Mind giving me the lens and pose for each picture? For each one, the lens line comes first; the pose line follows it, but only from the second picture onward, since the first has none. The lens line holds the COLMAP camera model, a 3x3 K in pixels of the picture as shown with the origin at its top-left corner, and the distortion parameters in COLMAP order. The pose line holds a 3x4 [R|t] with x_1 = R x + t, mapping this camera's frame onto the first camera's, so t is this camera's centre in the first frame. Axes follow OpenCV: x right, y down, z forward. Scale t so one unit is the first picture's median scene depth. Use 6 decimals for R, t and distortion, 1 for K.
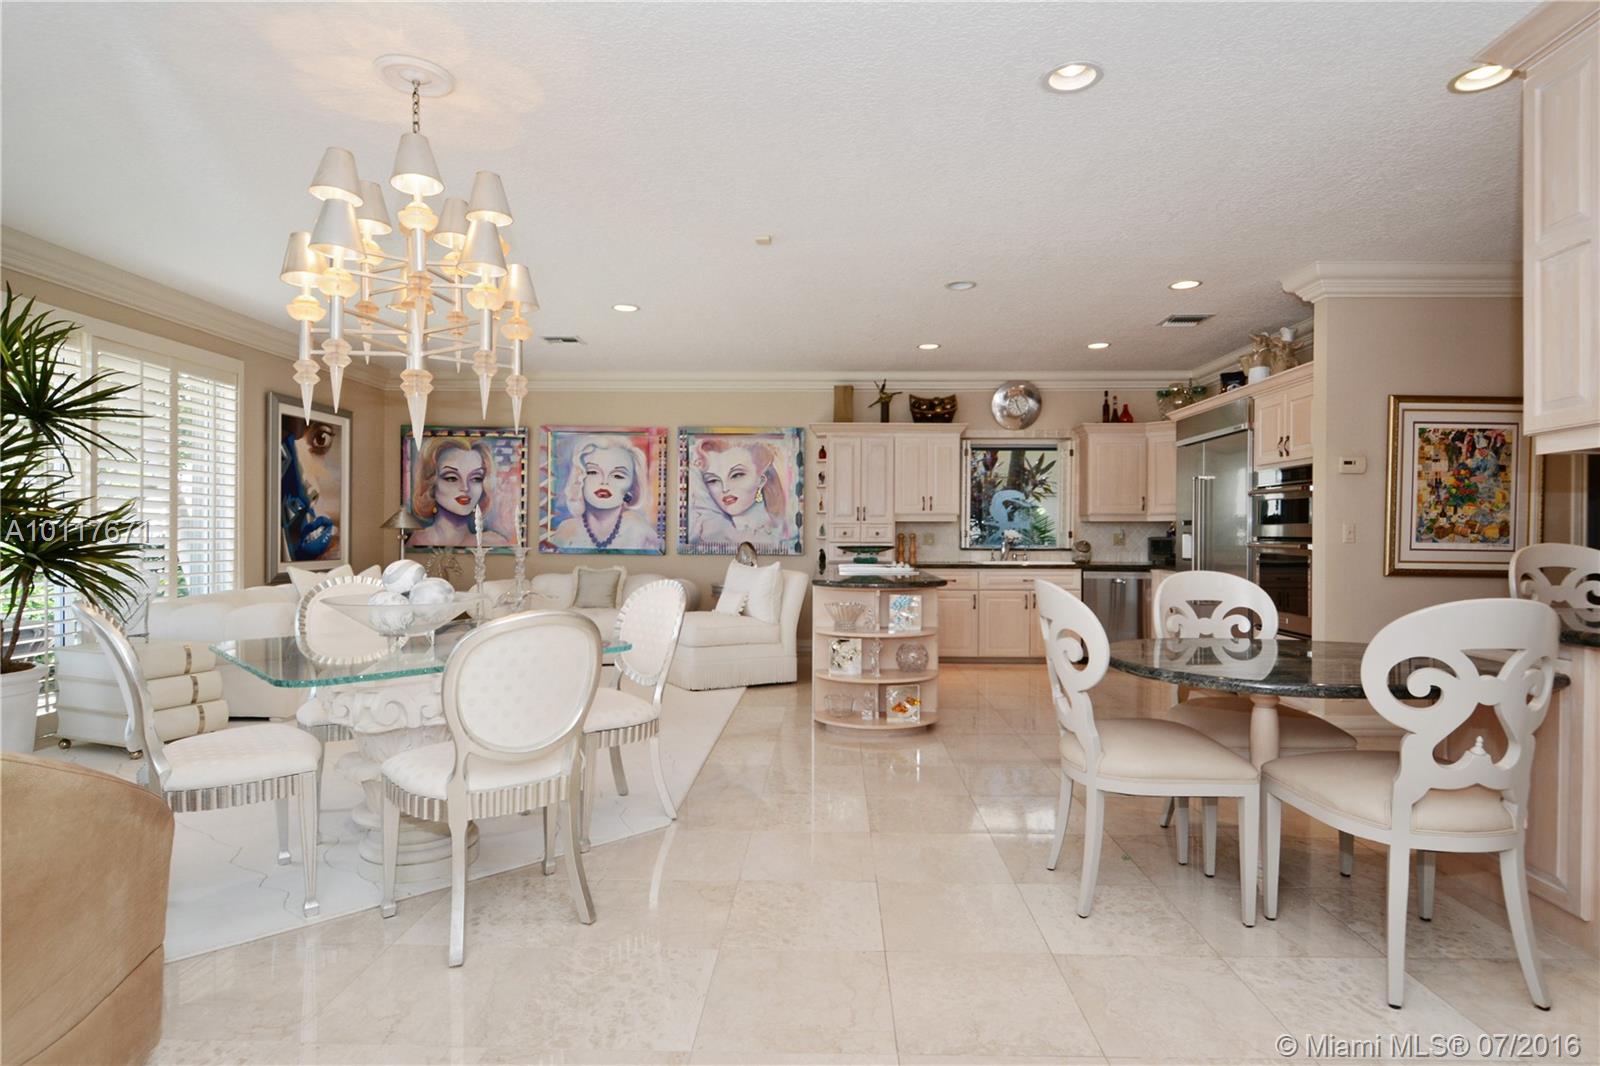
lens RADIAL K [[819.5, 0, 812.0], [0, 819.5, 536.6], [0, 0, 1]] dist [0.000997, -0.010084]
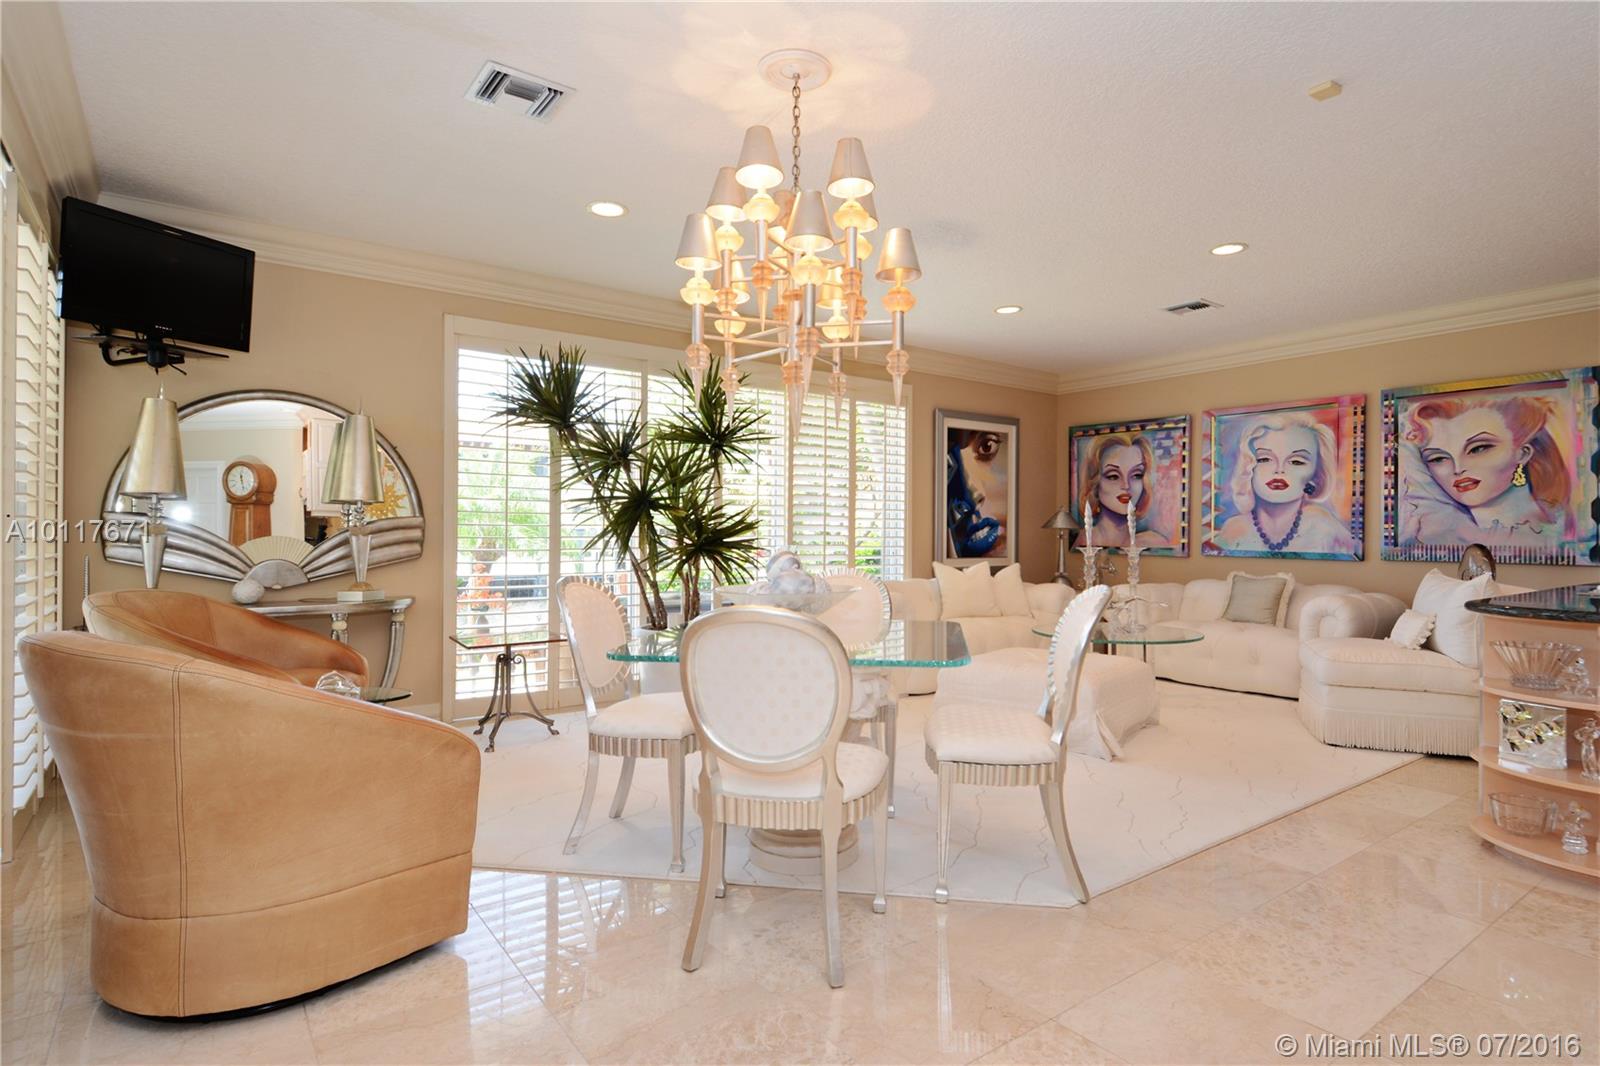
lens RADIAL K [[819.5, 0, 812.0], [0, 819.5, 536.6], [0, 0, 1]] dist [0.000997, -0.010084]
pose [[0.618007, 0.000481, -0.786172, 0.102864], [-0.004396, 0.999986, -0.002844, 0.004159], [0.786160, 0.005213, 0.618001, 0.127662]]
